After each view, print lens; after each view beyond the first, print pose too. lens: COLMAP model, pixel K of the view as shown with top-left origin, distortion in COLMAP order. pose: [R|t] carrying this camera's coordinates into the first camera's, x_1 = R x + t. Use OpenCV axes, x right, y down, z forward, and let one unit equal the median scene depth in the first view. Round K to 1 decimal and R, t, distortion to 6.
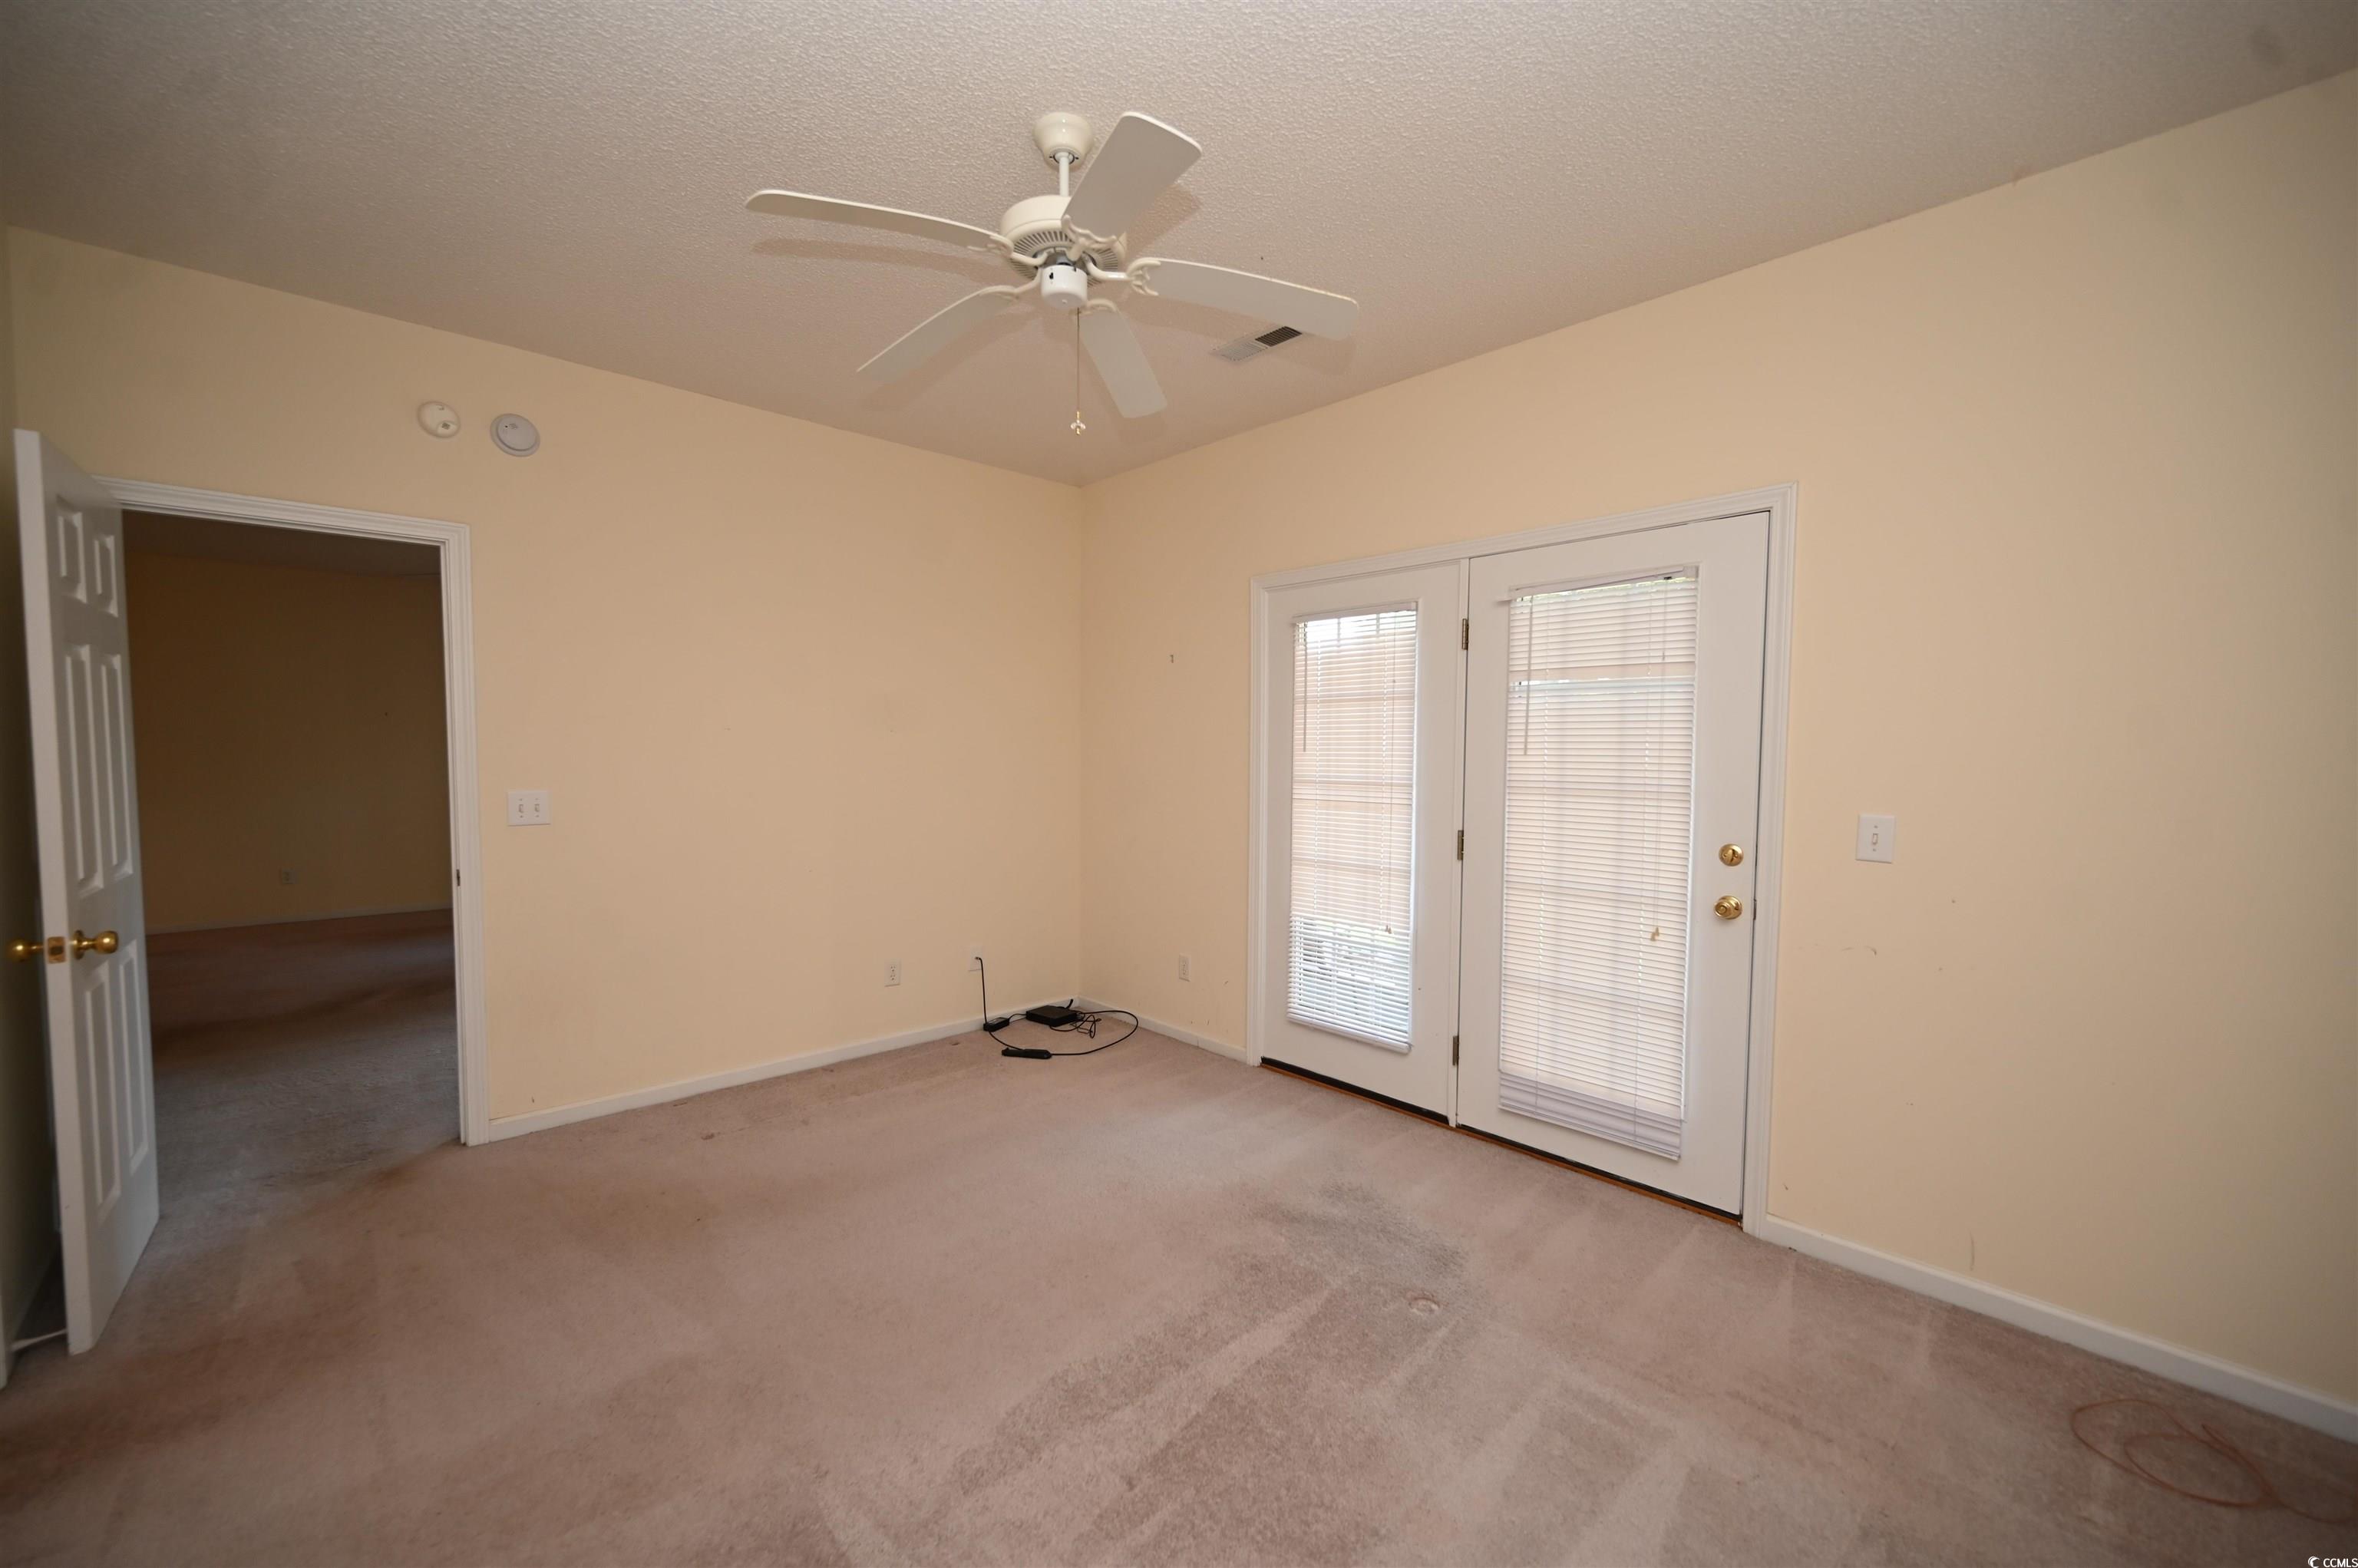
lens RADIAL K [[927.9, 0, 1176.1], [0, 927.9, 796.5], [0, 0, 1]] dist [-0.001588, 0.000058]
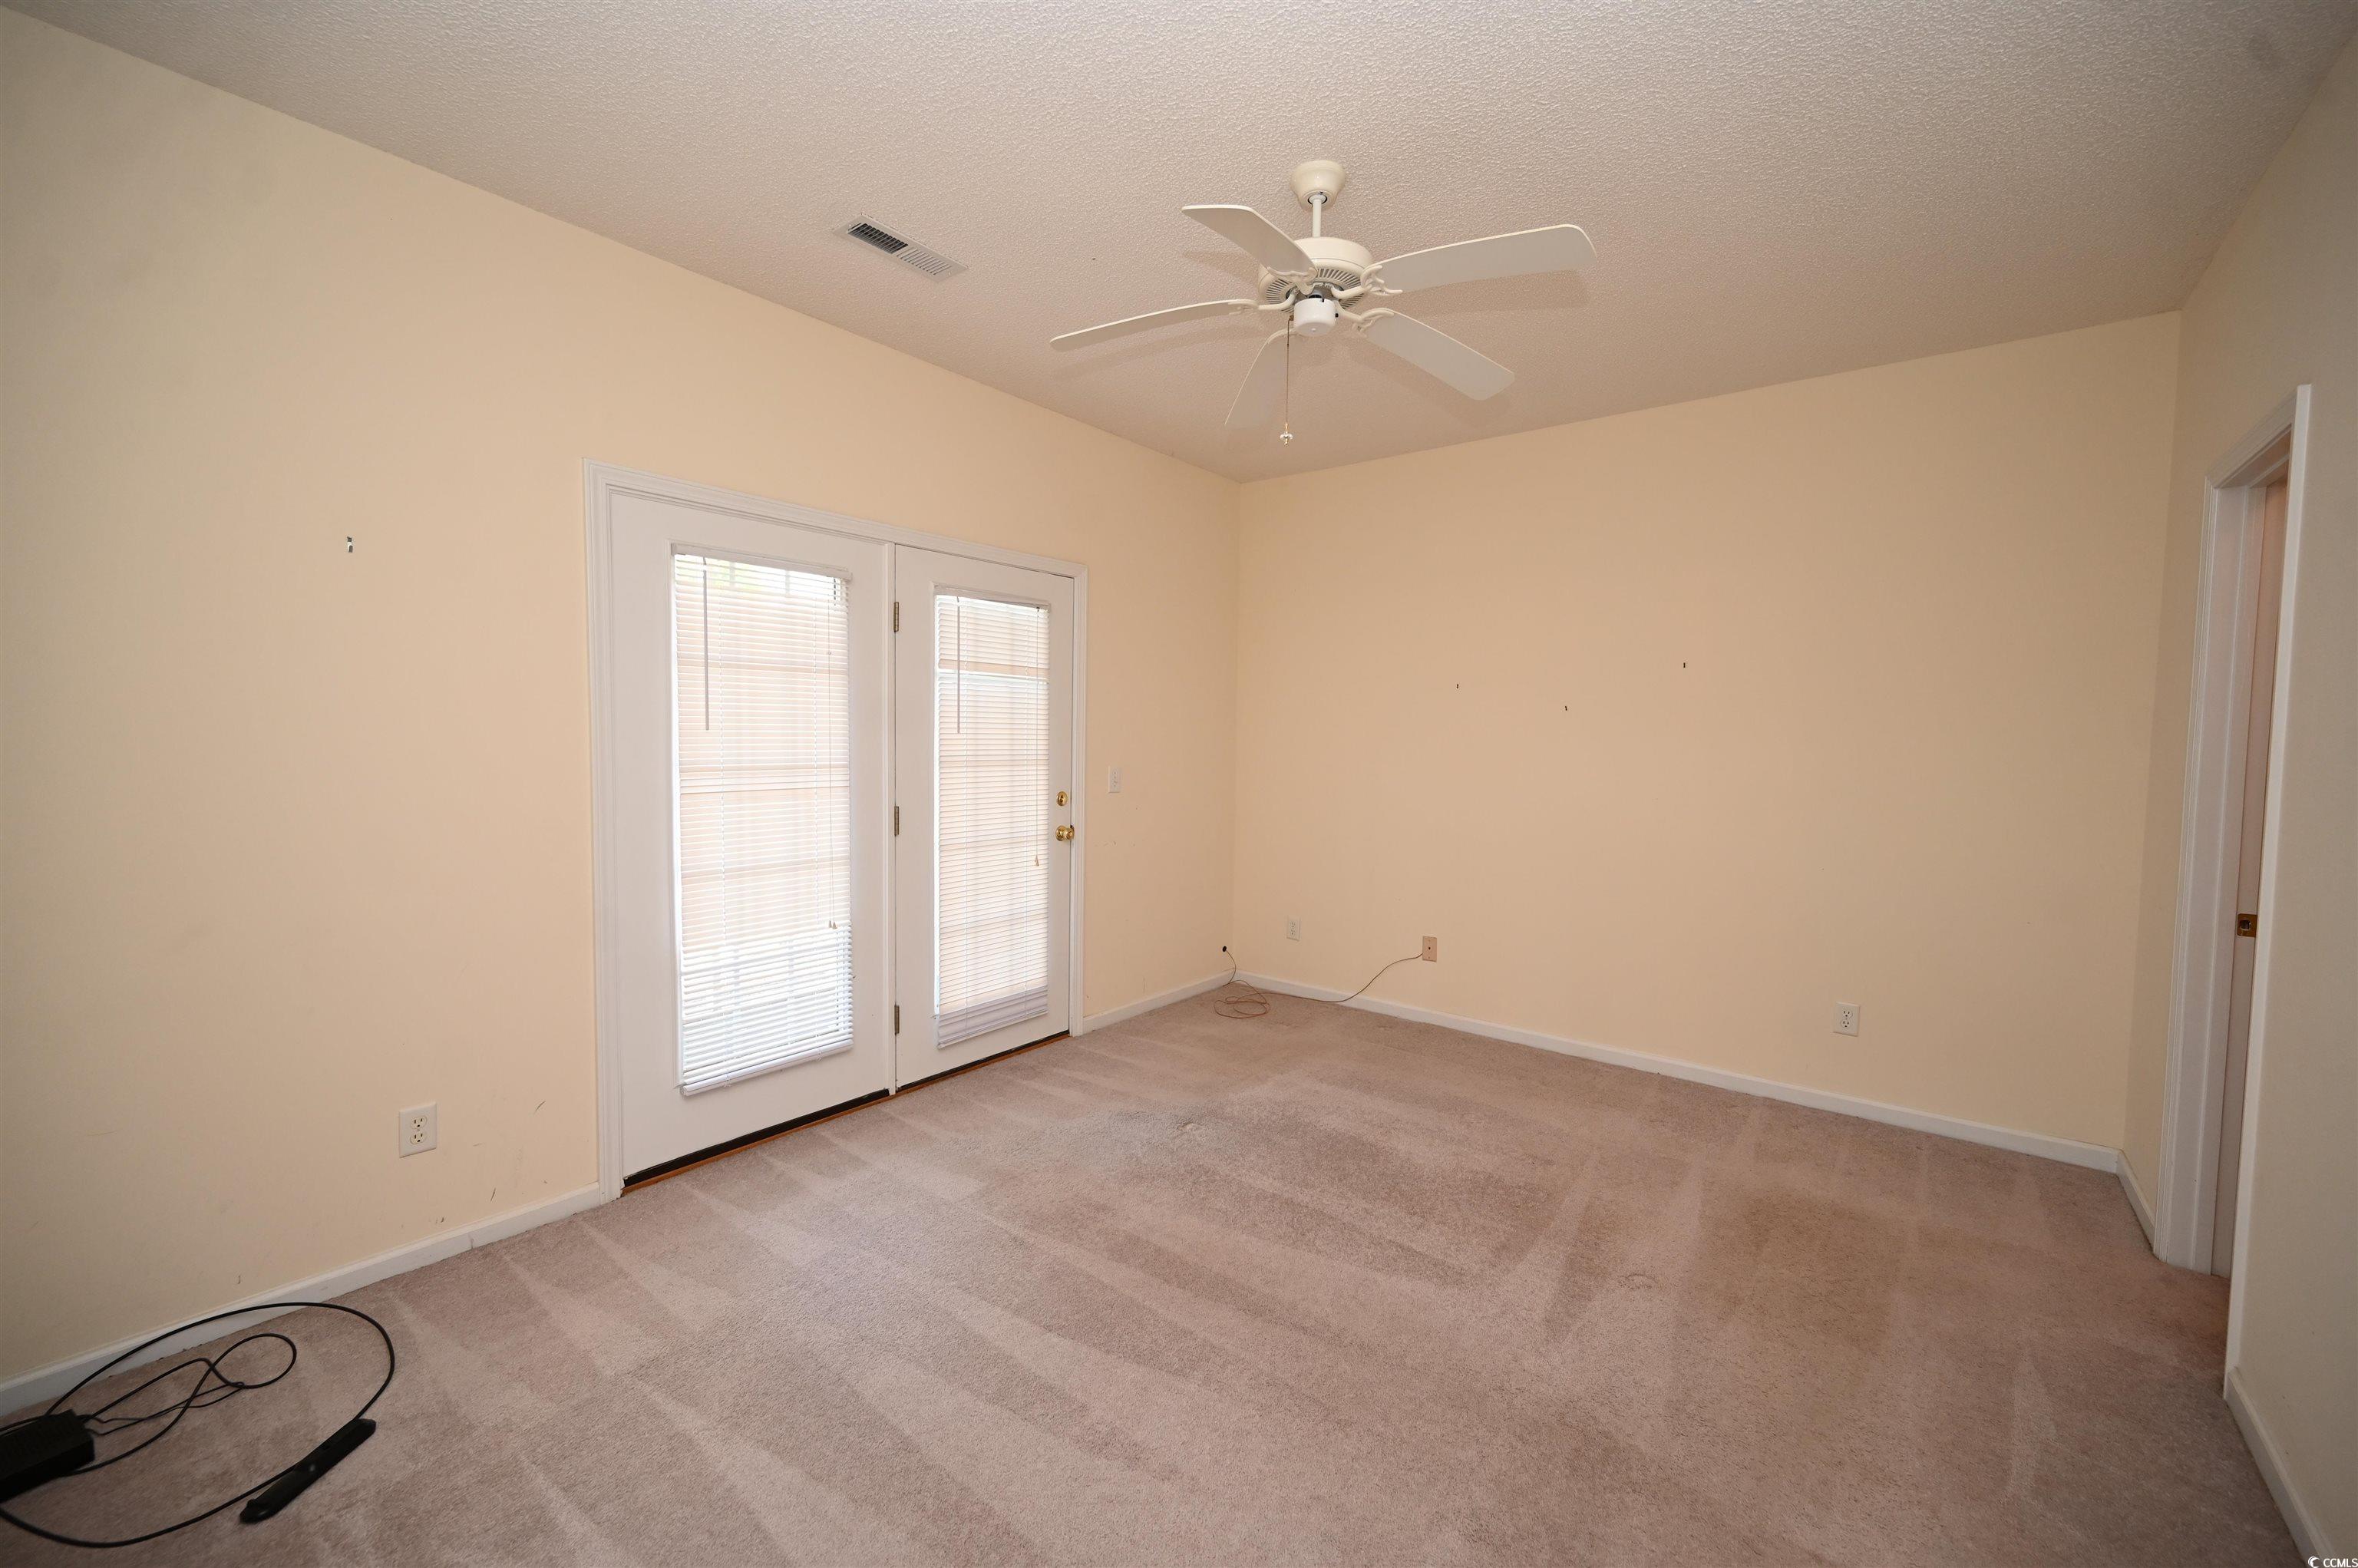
lens RADIAL K [[927.9, 0, 1175.9], [0, 927.9, 782.8], [0, 0, 1]] dist [-0.001588, 0.000058]
pose [[-0.148715, -0.059264, 0.987103, -0.735805], [0.039744, 0.997038, 0.065848, -0.044136], [-0.988081, 0.049024, -0.145919, 0.814230]]
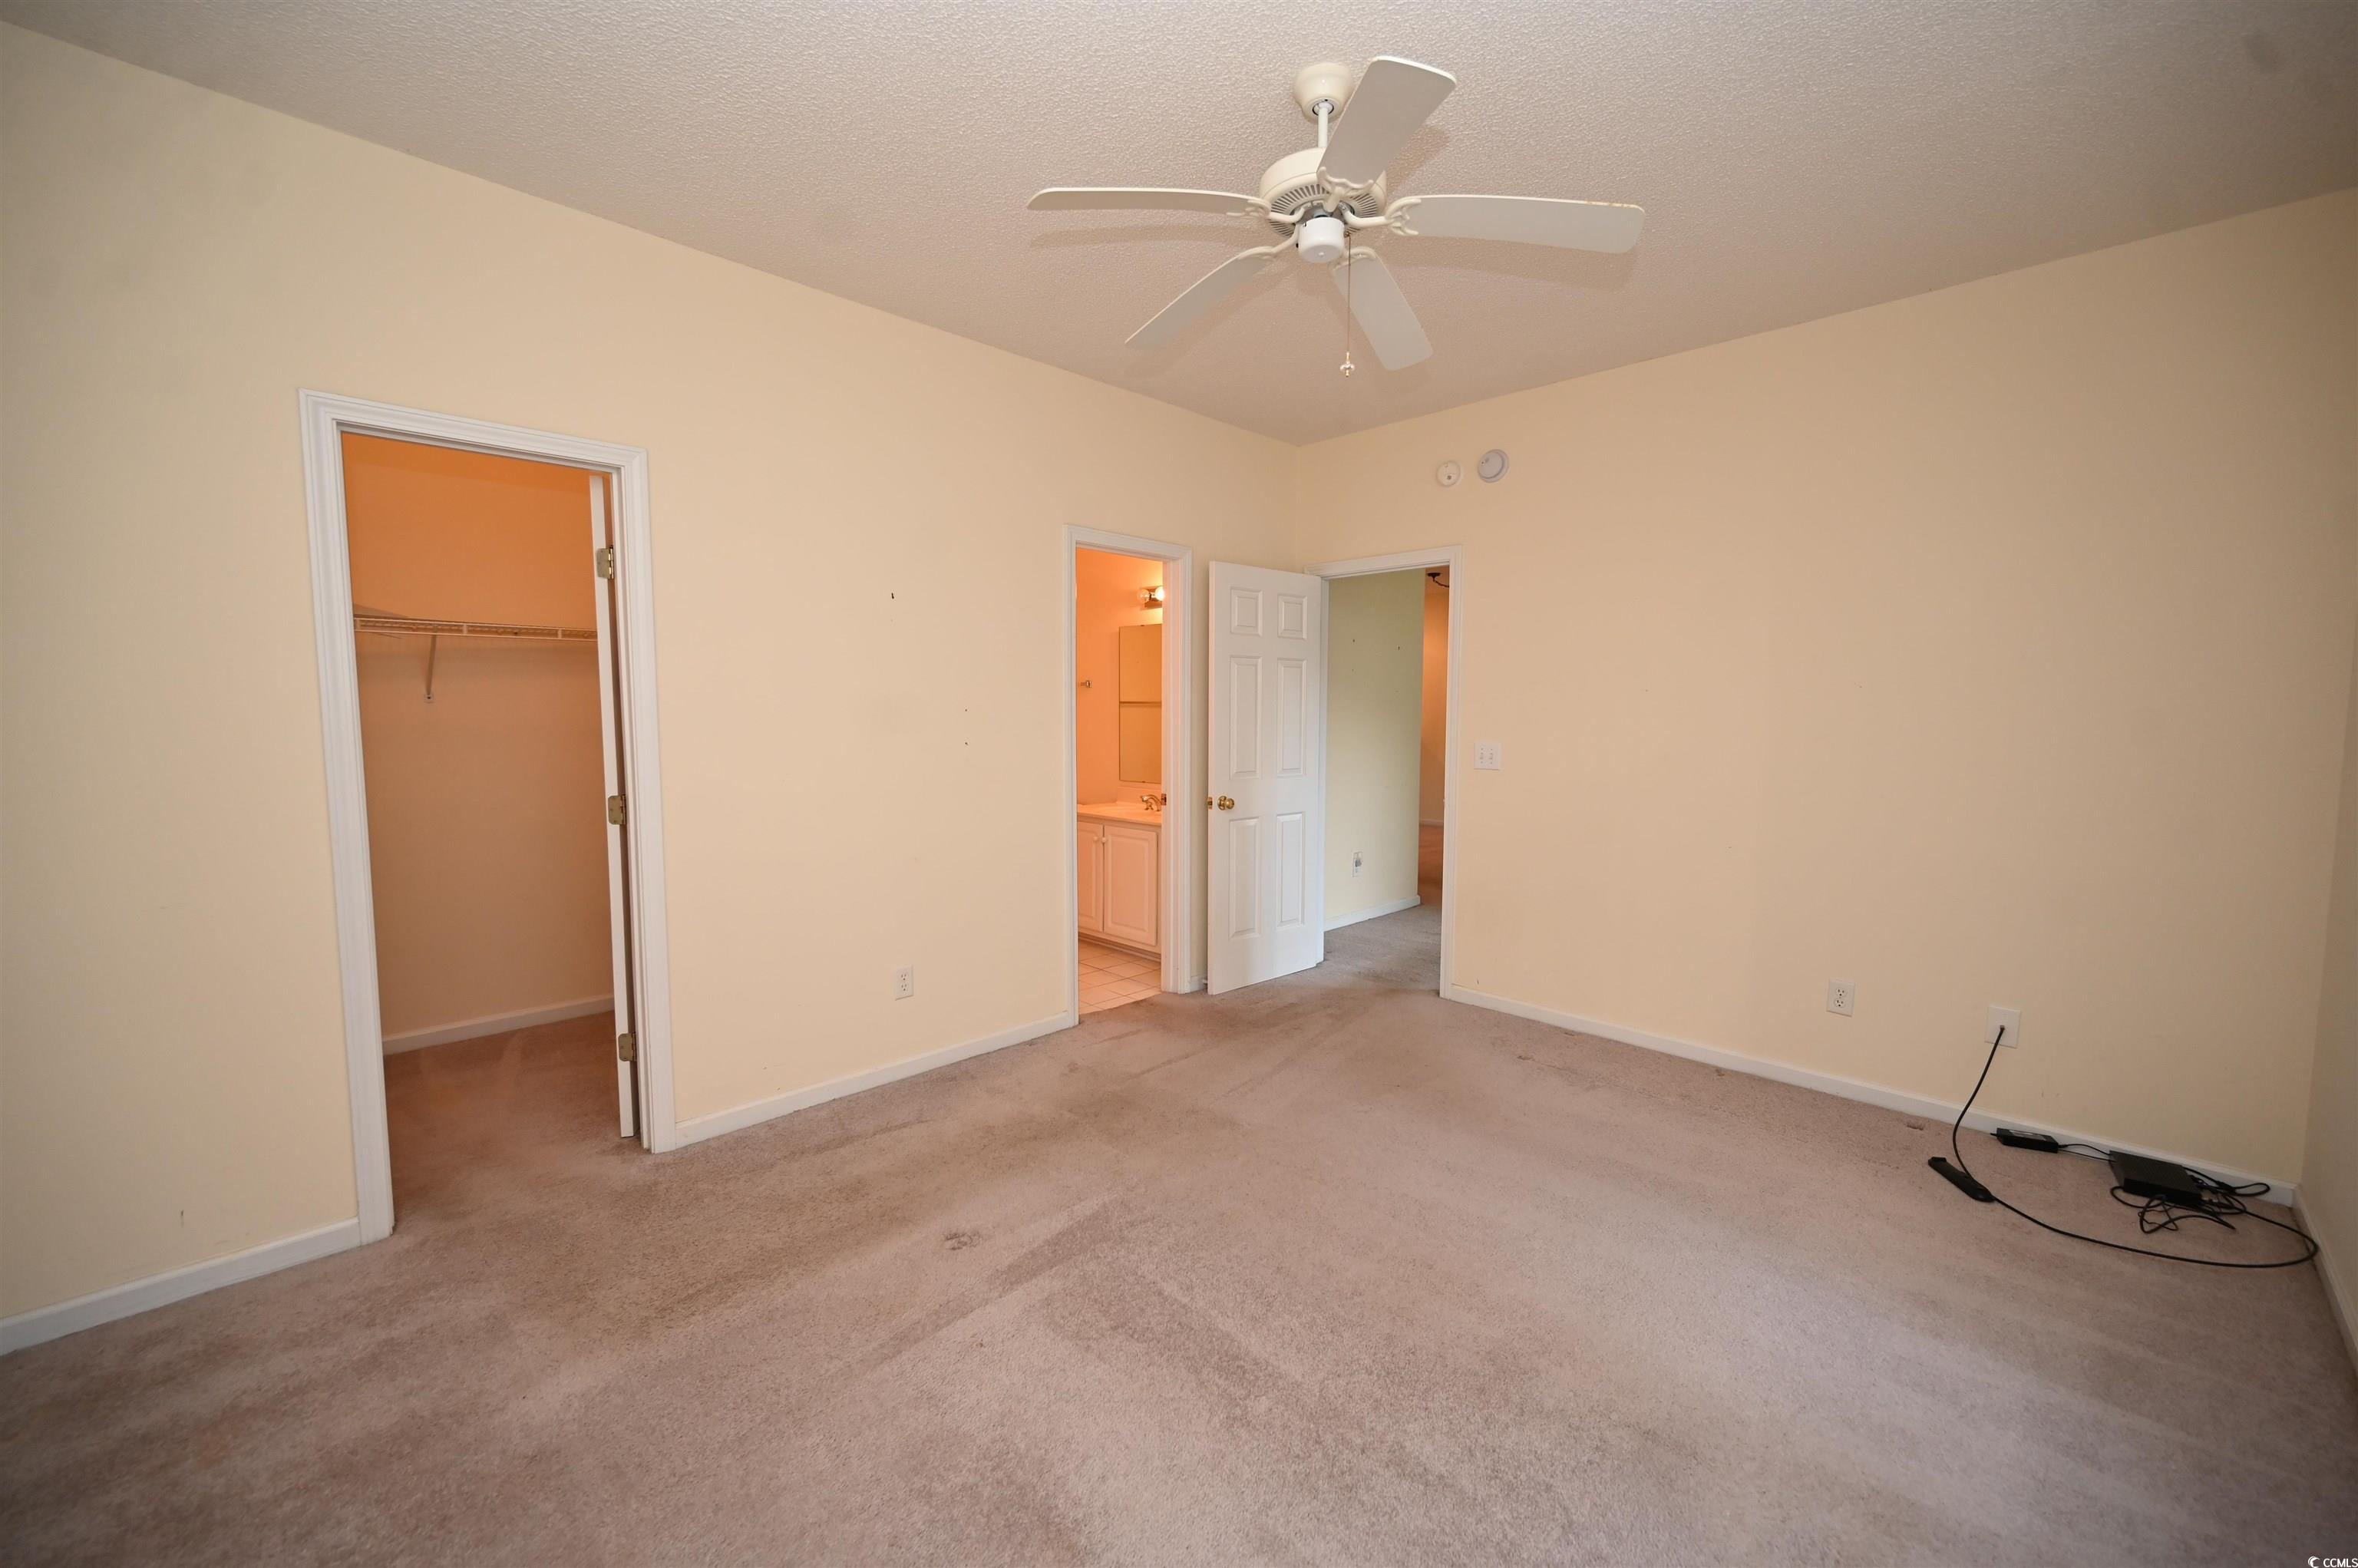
lens RADIAL K [[927.9, 0, 1170.1], [0, 927.9, 783.8], [0, 0, 1]] dist [-0.001588, 0.000058]
pose [[0.018594, 0.074695, -0.997033, 0.552419], [-0.052228, 0.995917, 0.073637, -0.020833], [0.998462, 0.050704, 0.022419, 0.510404]]
